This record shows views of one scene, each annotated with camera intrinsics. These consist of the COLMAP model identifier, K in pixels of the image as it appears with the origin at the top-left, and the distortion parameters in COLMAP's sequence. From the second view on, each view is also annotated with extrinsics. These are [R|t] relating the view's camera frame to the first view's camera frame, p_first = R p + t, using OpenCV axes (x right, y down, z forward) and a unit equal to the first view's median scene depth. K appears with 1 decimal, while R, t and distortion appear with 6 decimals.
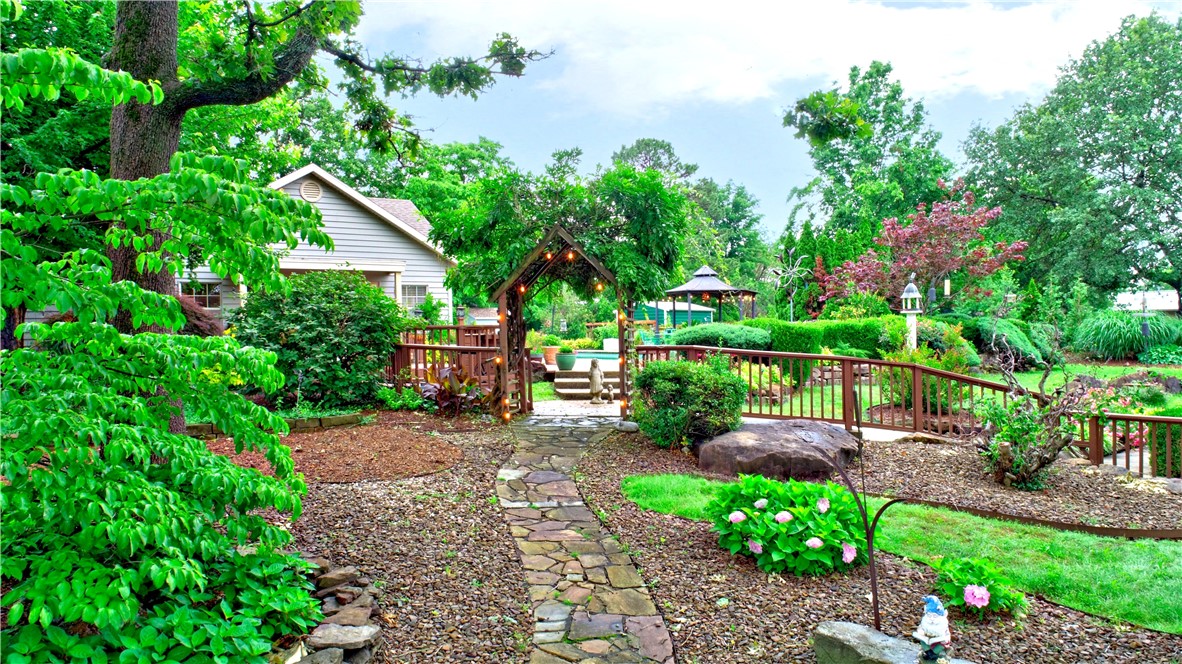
lens RADIAL K [[828.5, 0, 591.0], [0, 828.5, 332.0], [0, 0, 1]] dist [-0.000439, -0.000140]
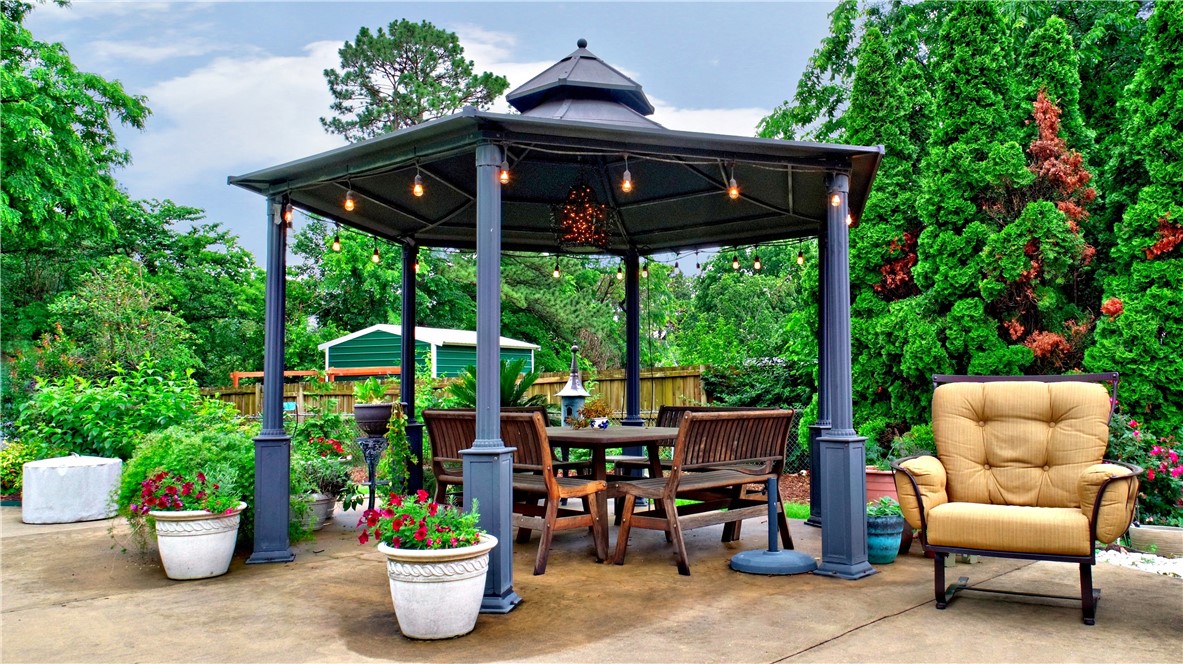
lens RADIAL K [[882.6, 0, 636.9], [0, 882.6, 330.6], [0, 0, 1]] dist [-0.003483, -0.001221]
pose [[0.958169, 0.027428, 0.284885, 0.156620], [-0.006645, 0.997261, -0.073667, 0.004213], [-0.286125, 0.068692, 0.955727, 1.348193]]
